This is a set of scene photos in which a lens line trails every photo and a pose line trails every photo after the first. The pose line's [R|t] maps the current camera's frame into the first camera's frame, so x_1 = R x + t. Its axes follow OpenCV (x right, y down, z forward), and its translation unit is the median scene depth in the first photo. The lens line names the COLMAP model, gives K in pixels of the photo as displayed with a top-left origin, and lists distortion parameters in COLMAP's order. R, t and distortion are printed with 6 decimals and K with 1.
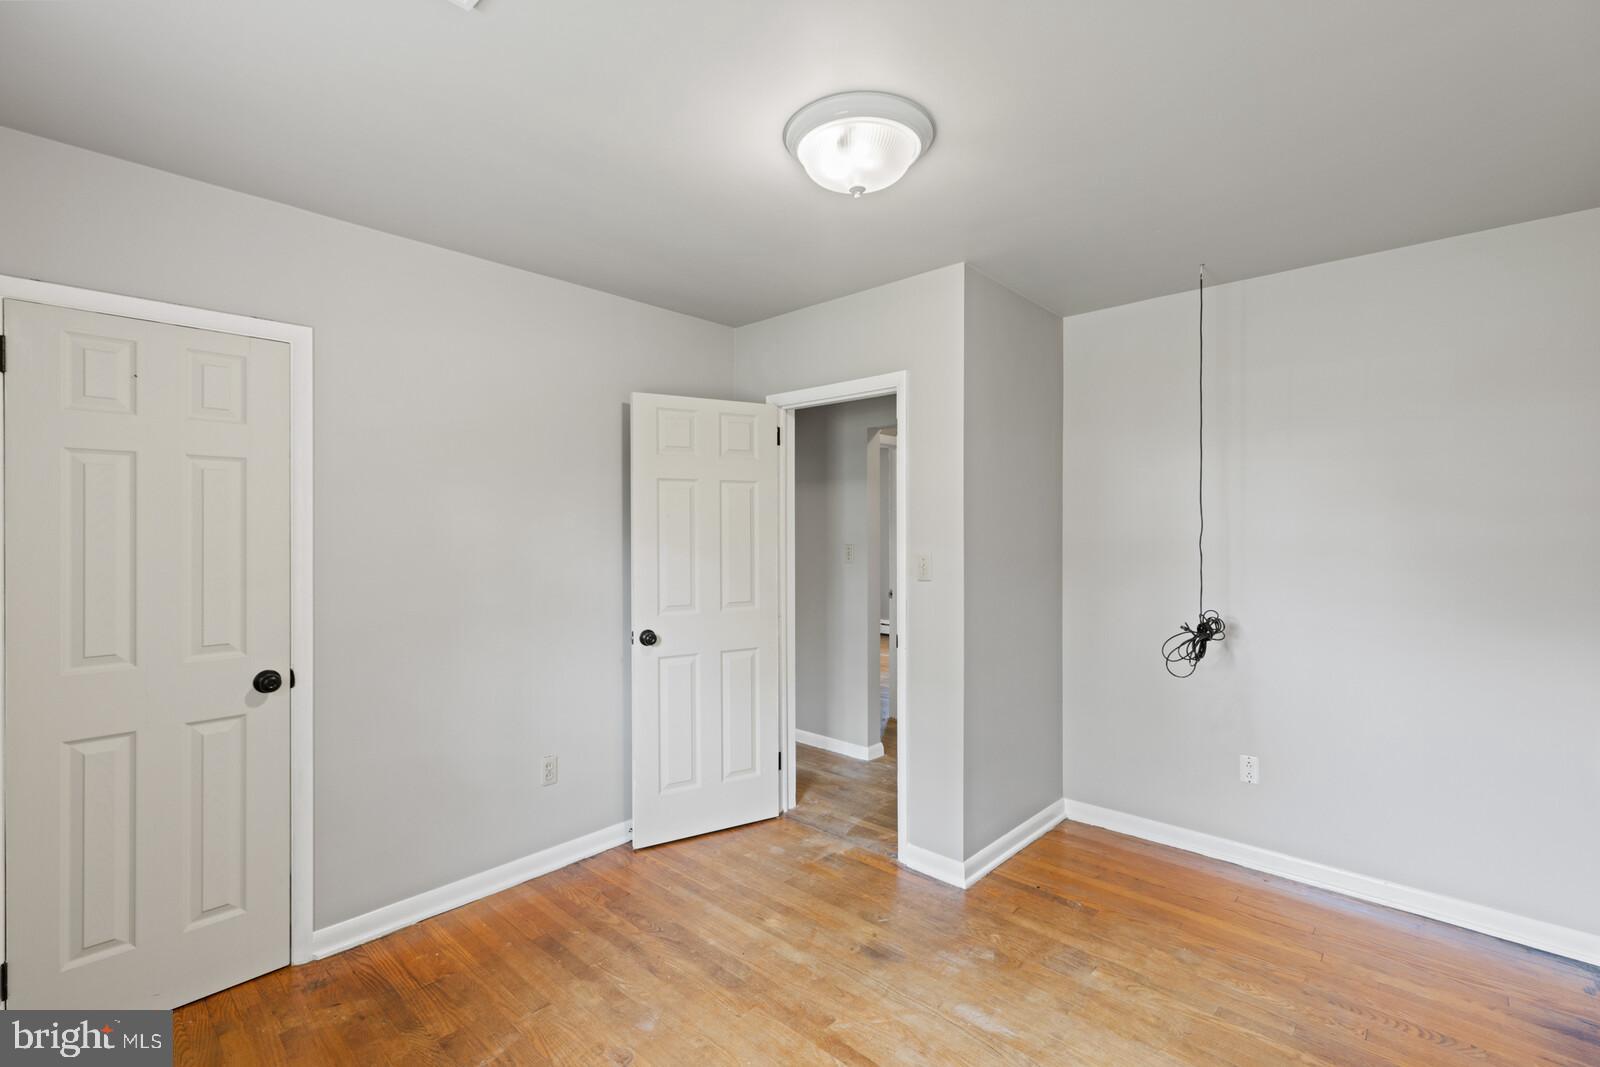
lens RADIAL K [[716.1, 0, 805.5], [0, 716.1, 536.4], [0, 0, 1]] dist [0.004843, 0.000123]
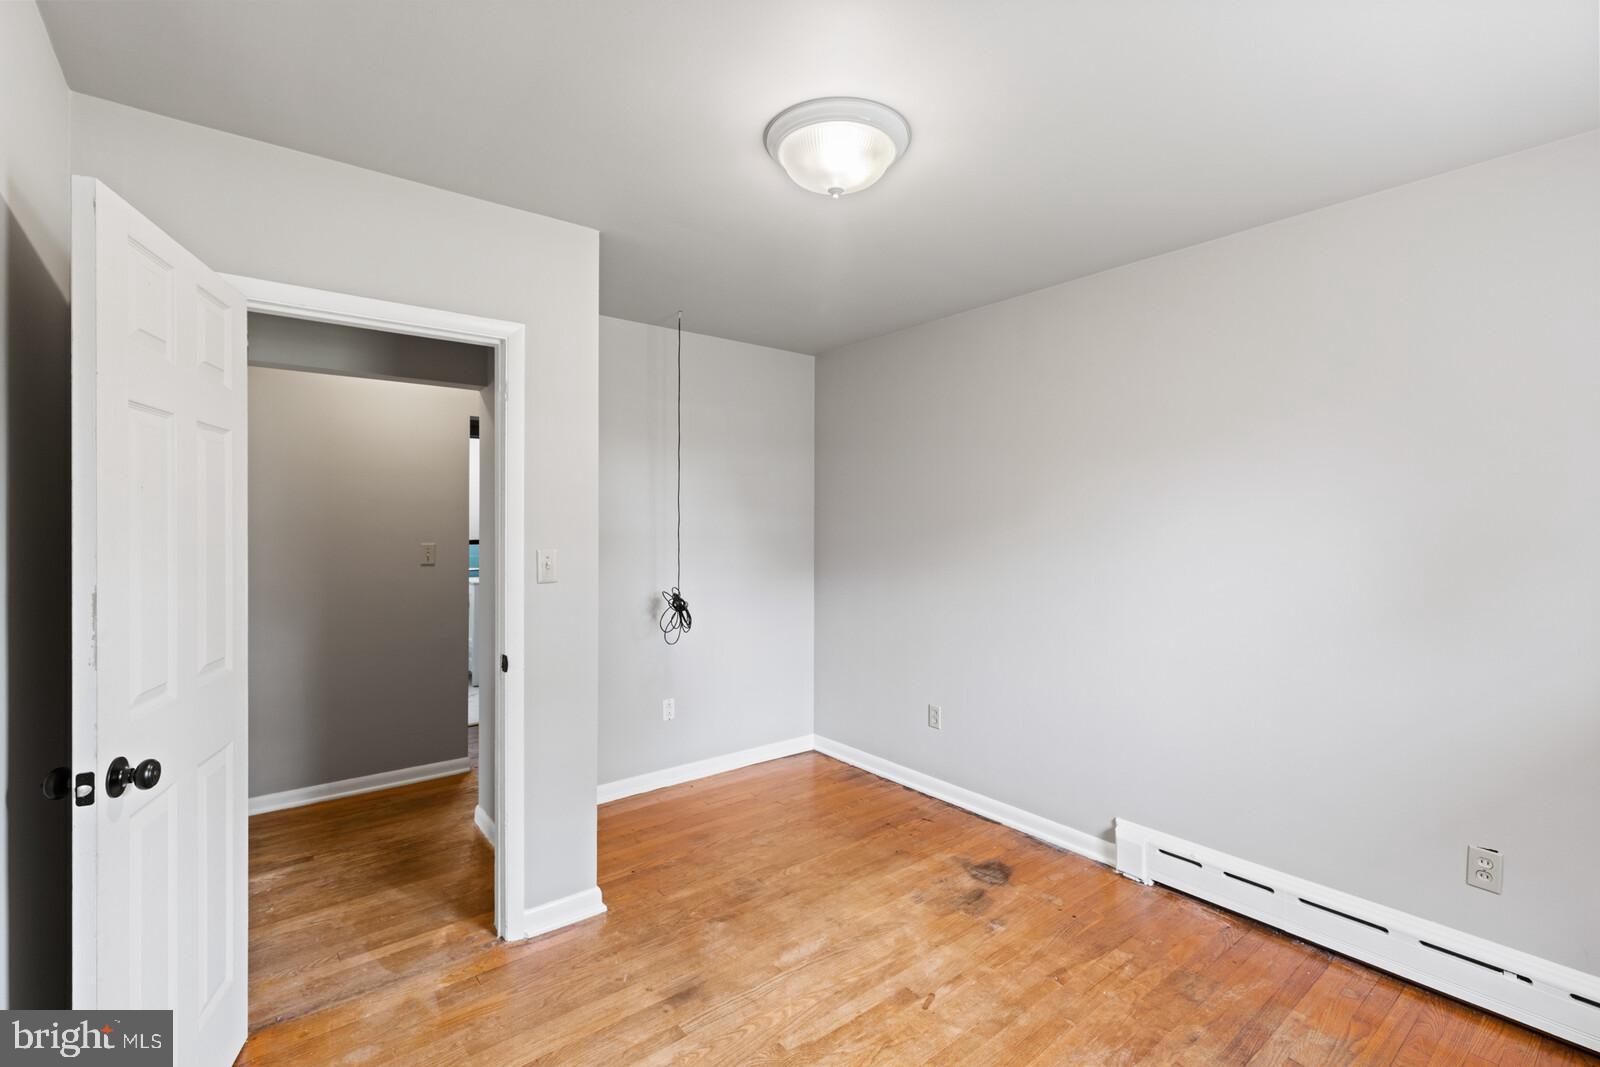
lens RADIAL K [[716.1, 0, 792.4], [0, 716.1, 528.4], [0, 0, 1]] dist [0.004843, 0.000123]
pose [[0.146790, -0.002224, 0.989165, -0.651246], [0.005574, 0.999983, 0.001421, -0.001036], [-0.989152, 0.005305, 0.146800, 0.621026]]
